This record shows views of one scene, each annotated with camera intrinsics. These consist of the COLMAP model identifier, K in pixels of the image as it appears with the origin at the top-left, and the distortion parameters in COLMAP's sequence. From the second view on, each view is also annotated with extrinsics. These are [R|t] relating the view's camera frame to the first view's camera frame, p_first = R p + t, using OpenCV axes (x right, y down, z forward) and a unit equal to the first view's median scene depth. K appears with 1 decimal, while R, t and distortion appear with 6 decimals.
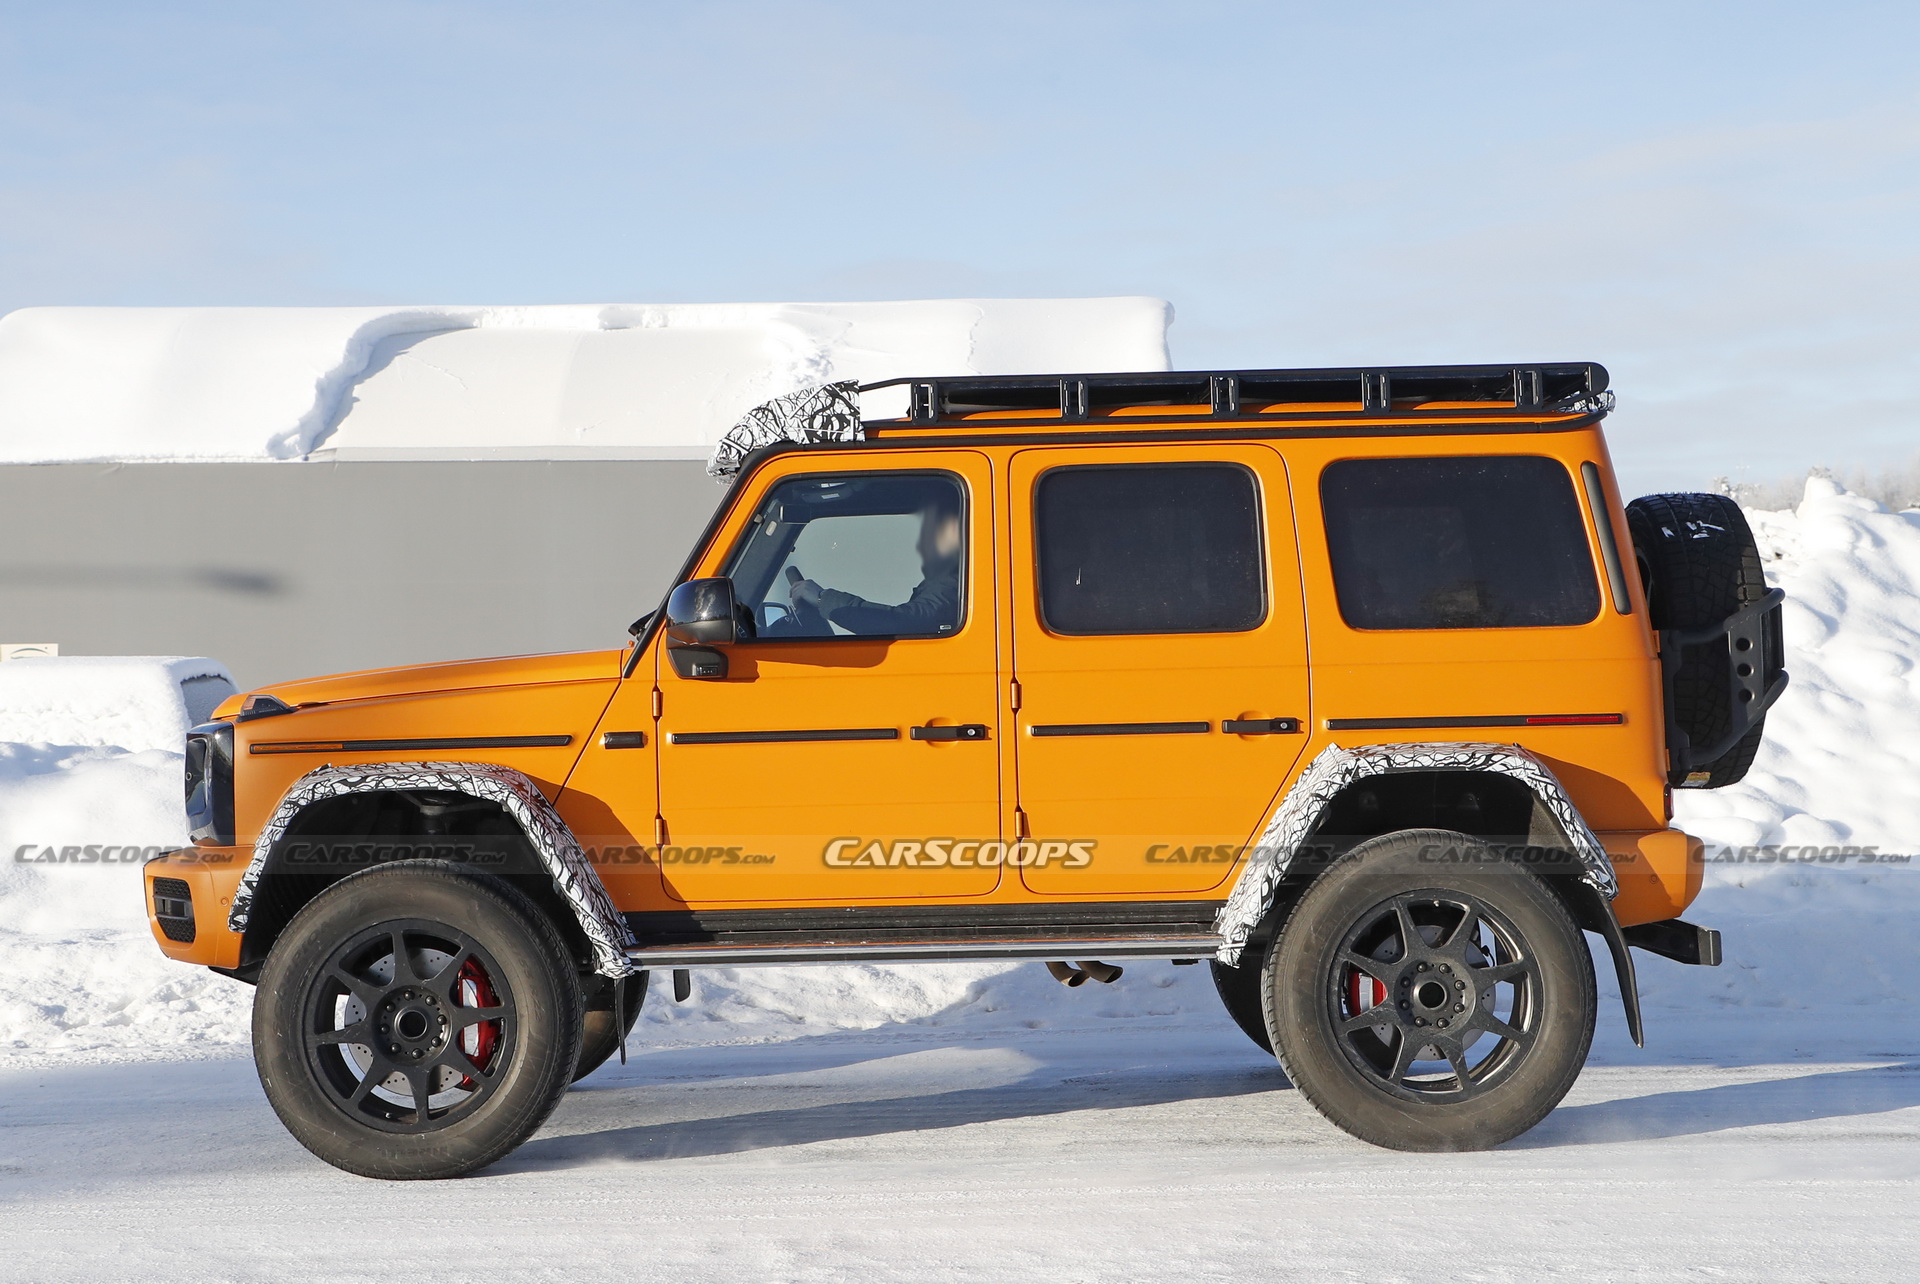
lens RADIAL K [[2738.3, 0, 871.7], [0, 2738.3, 636.6], [0, 0, 1]] dist [0.112248, 0.007530]
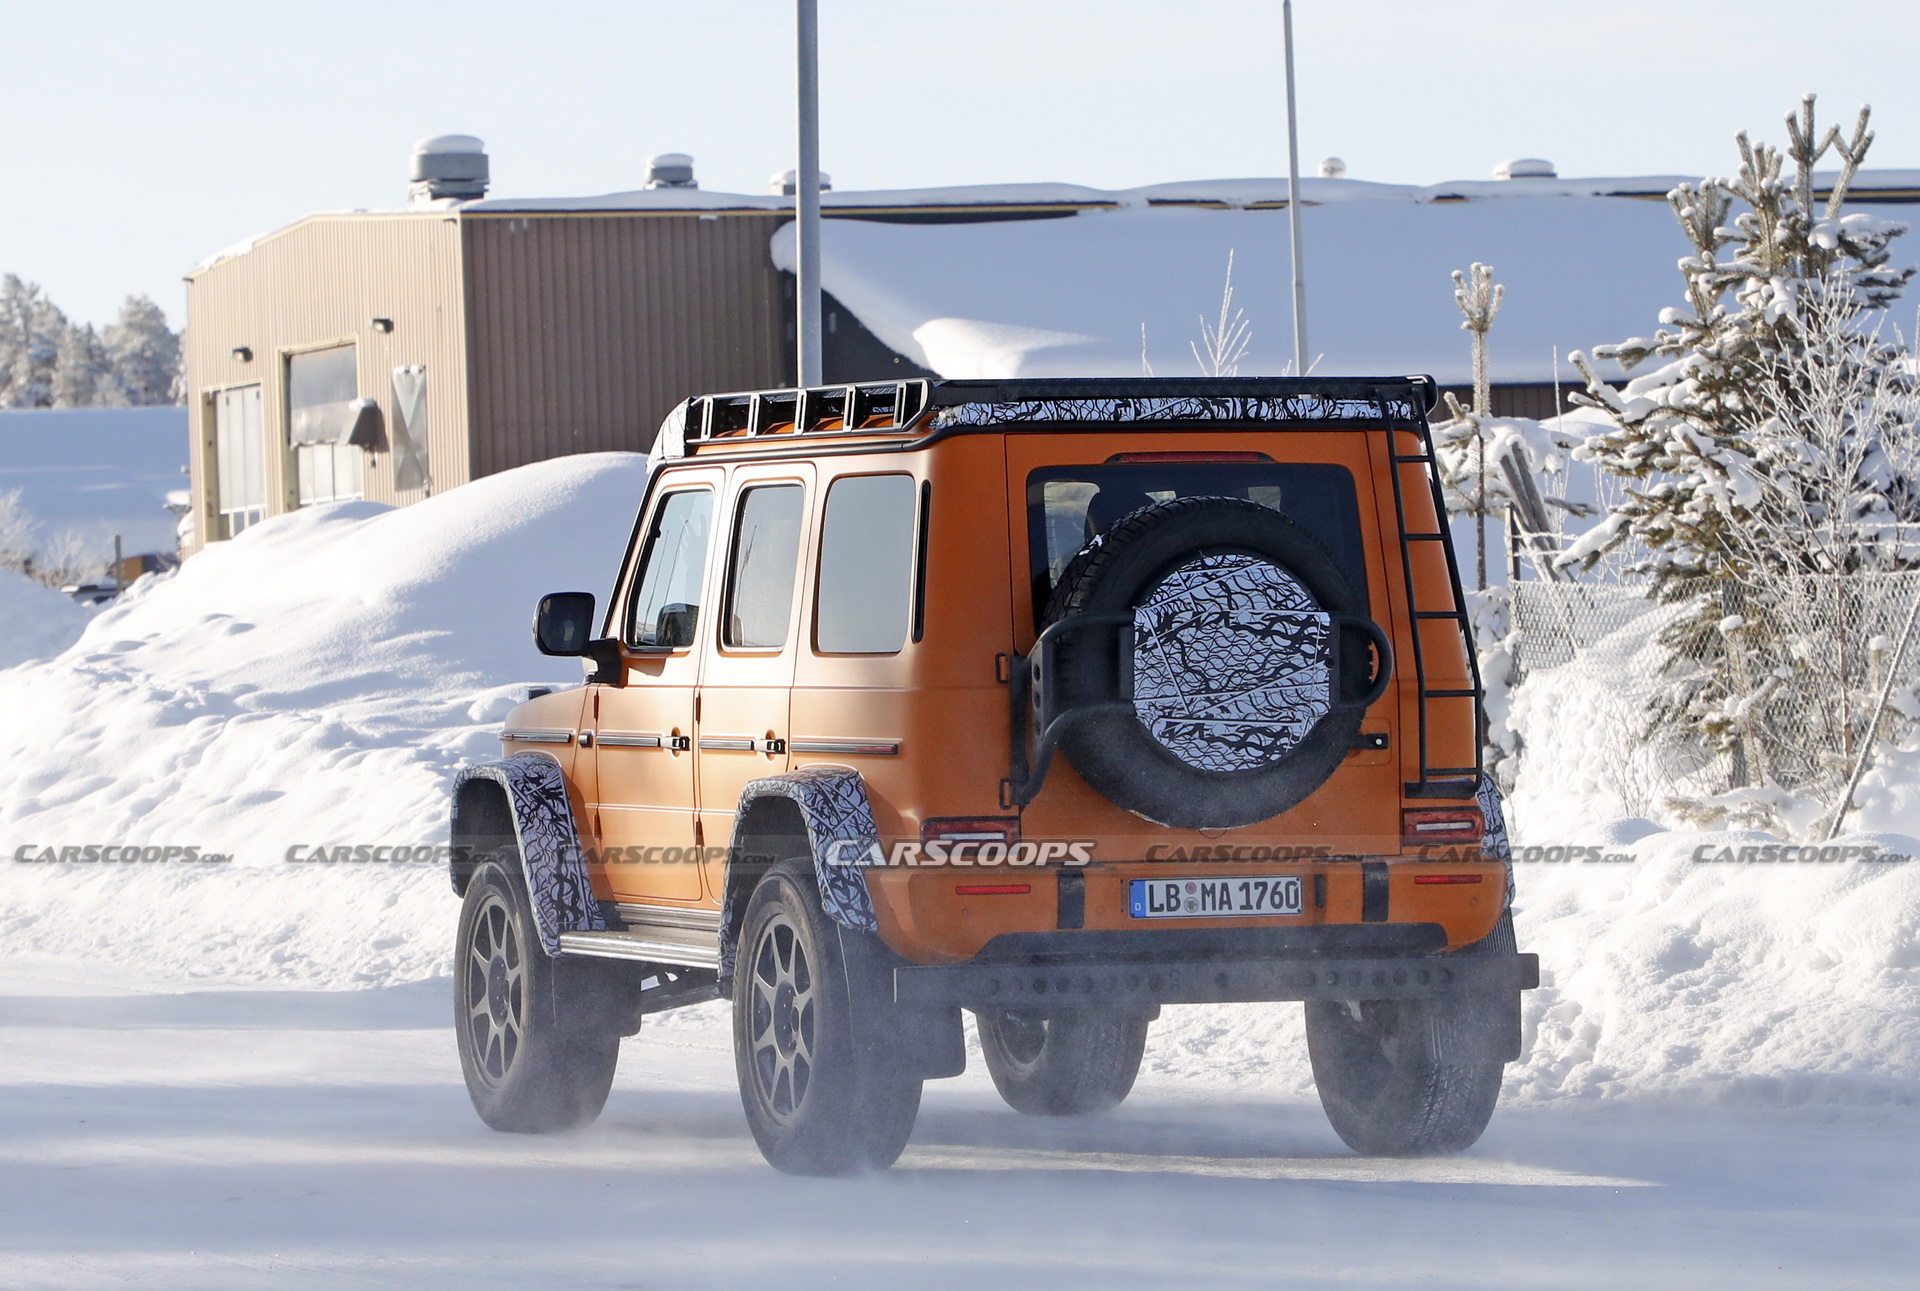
lens RADIAL K [[8701.5, 0, 960.0], [0, 8701.5, 645.5], [0, 0, 1]] dist [-0.585986, -1.832086]
pose [[0.361476, 0.021241, -0.932139, 3.123865], [0.029778, 0.998967, 0.034311, -0.111067], [0.931906, -0.040160, 0.360470, -0.086174]]
